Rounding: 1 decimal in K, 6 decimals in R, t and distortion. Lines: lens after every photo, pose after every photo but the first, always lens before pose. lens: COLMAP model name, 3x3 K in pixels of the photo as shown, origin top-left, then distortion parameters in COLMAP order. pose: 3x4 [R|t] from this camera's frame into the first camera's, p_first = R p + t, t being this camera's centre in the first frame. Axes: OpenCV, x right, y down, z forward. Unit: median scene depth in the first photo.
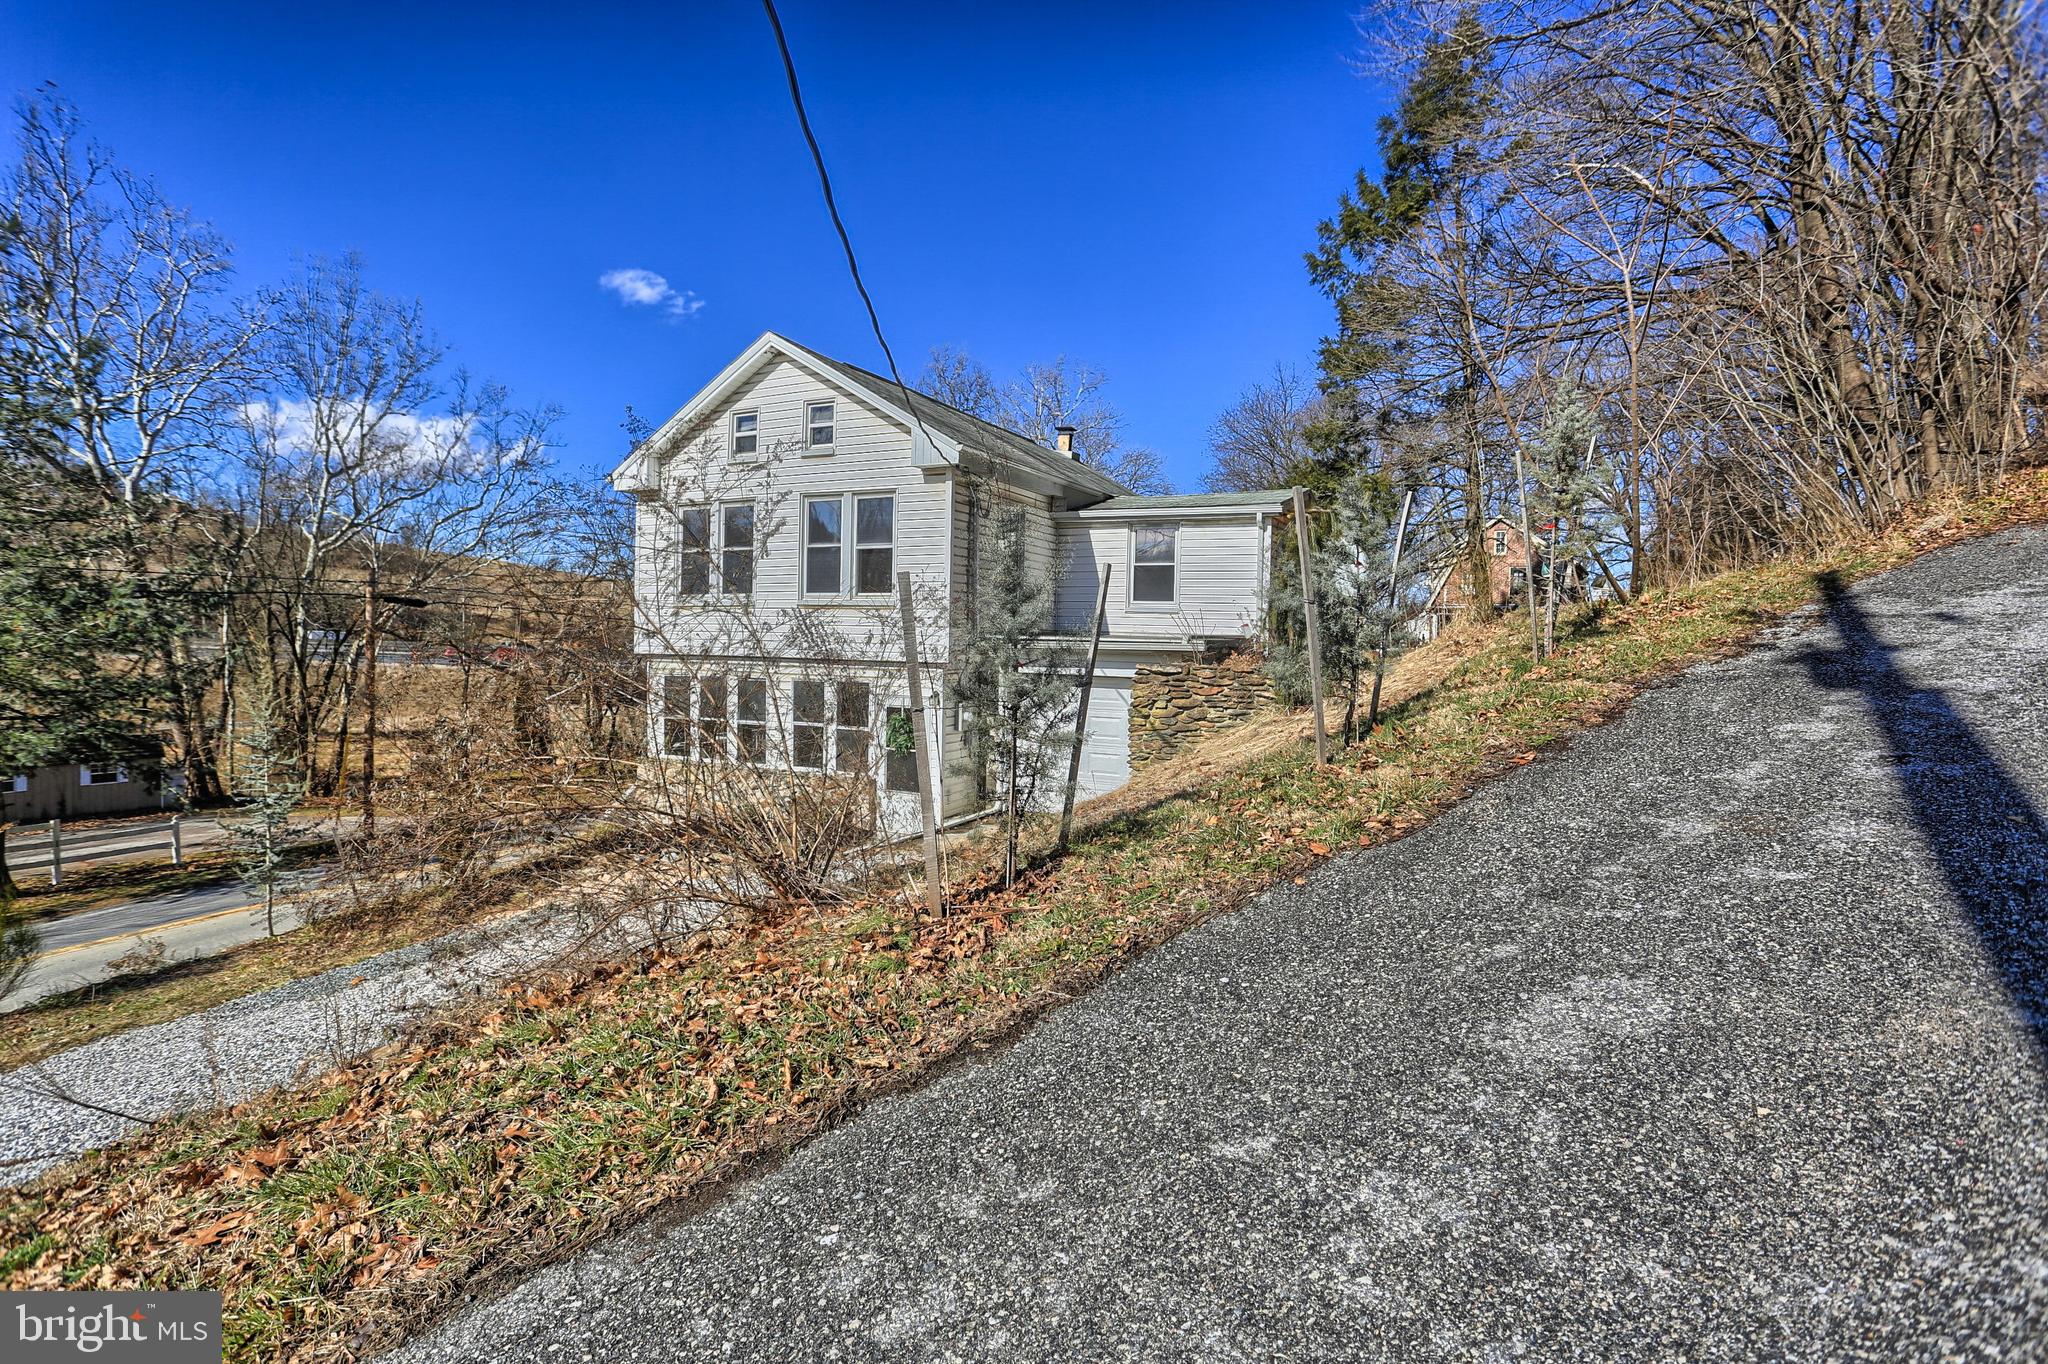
lens RADIAL K [[980.9, 0, 1025.9], [0, 980.9, 658.9], [0, 0, 1]] dist [-0.078795, 0.042119]
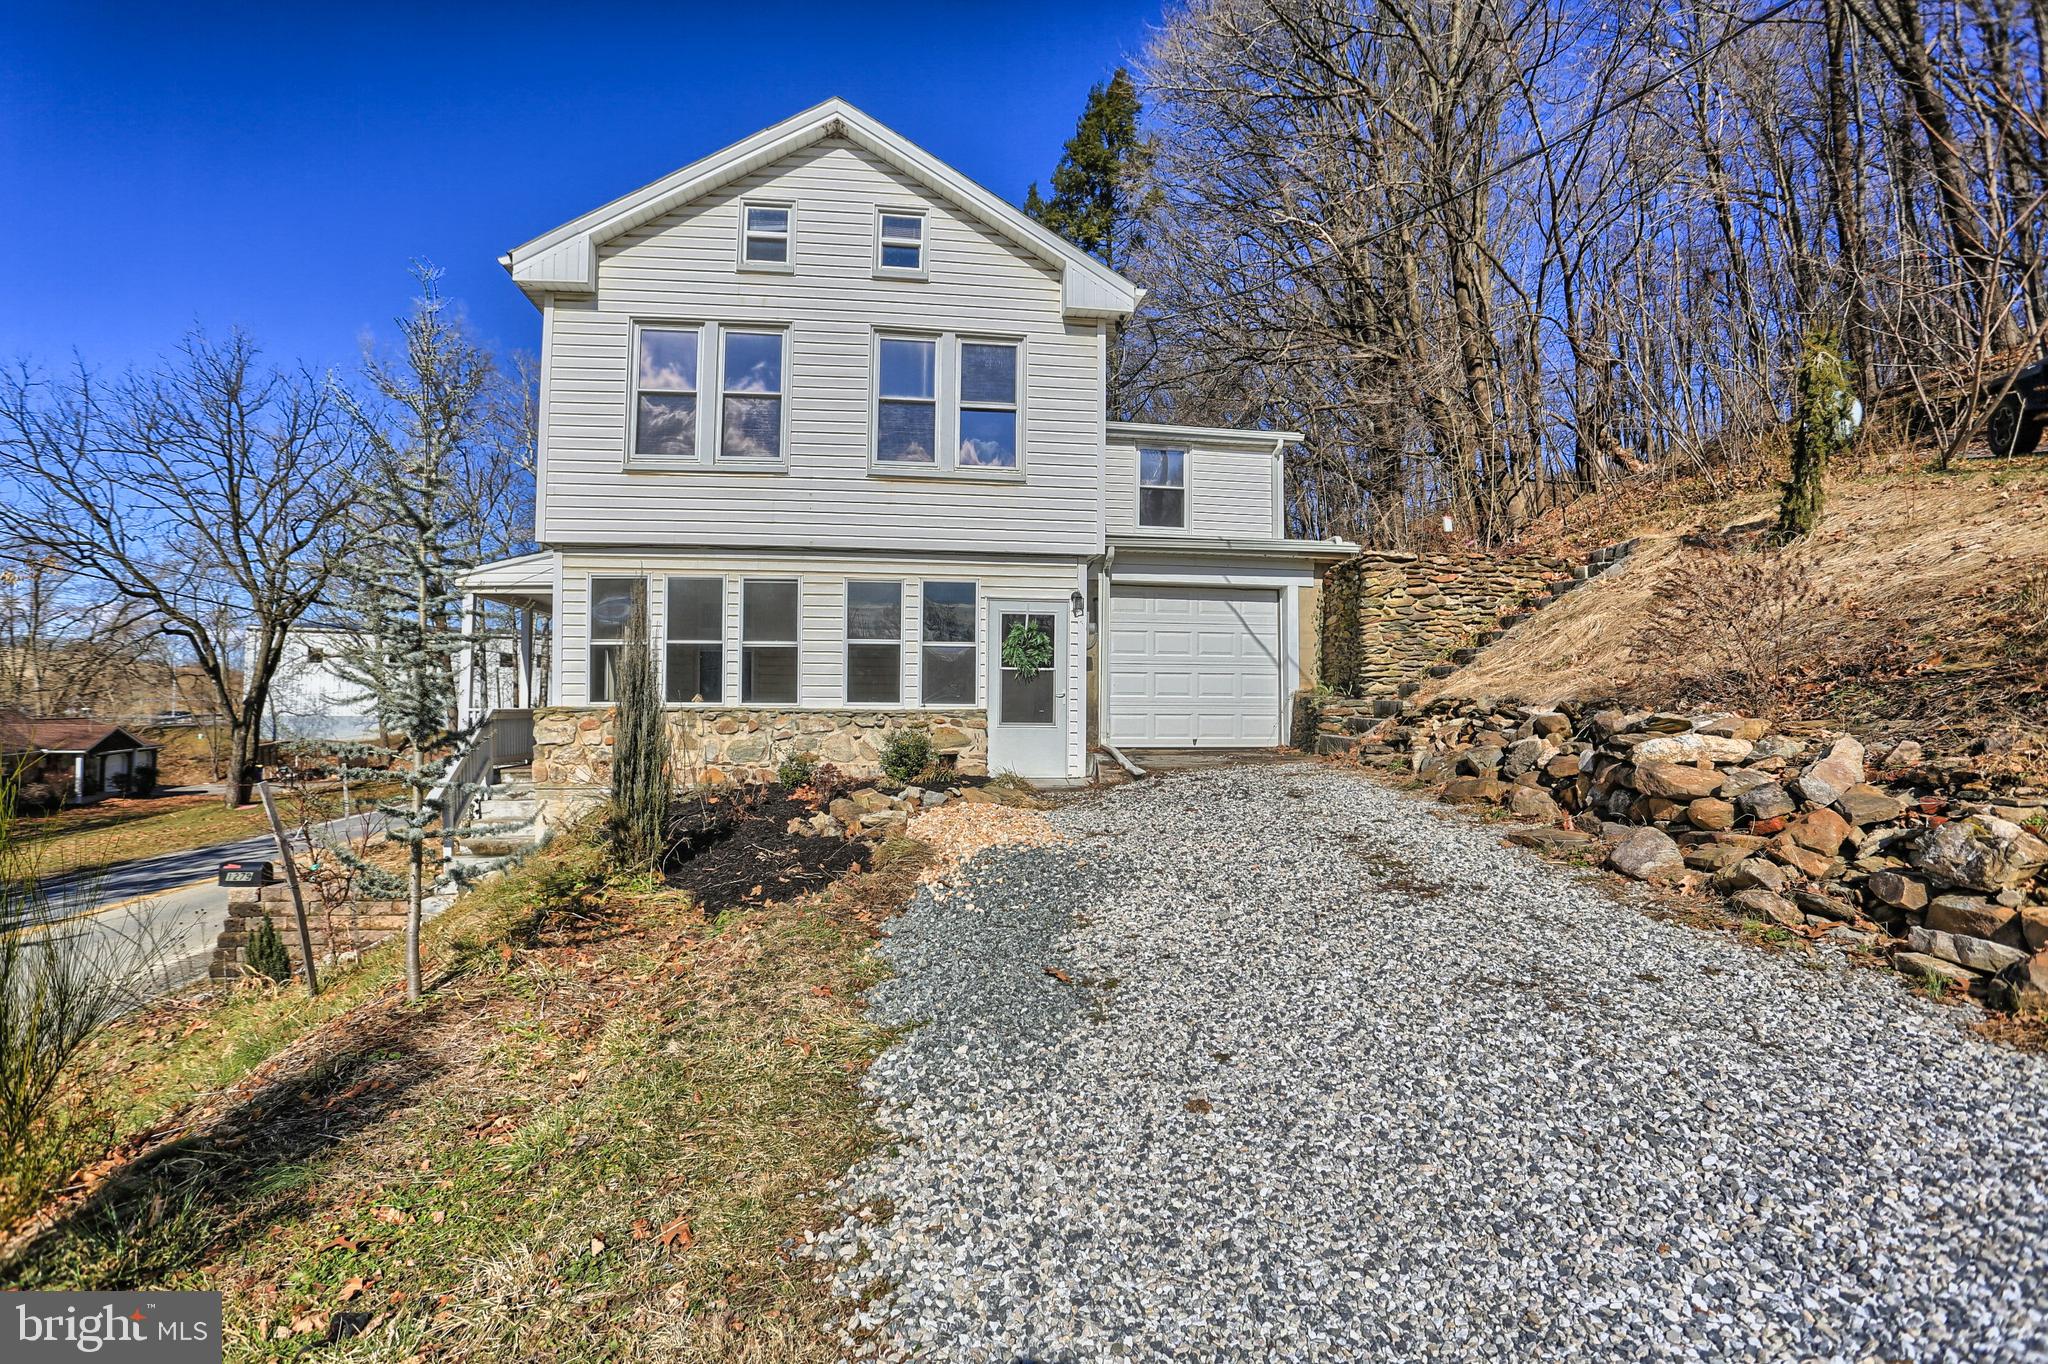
lens RADIAL K [[980.9, 0, 1025.9], [0, 980.9, 658.9], [0, 0, 1]] dist [-0.078795, 0.042119]
pose [[0.832540, 0.010162, 0.553872, -0.537981], [0.020571, 0.998575, -0.049241, 0.118832], [-0.553583, 0.052389, 0.831144, 0.345560]]
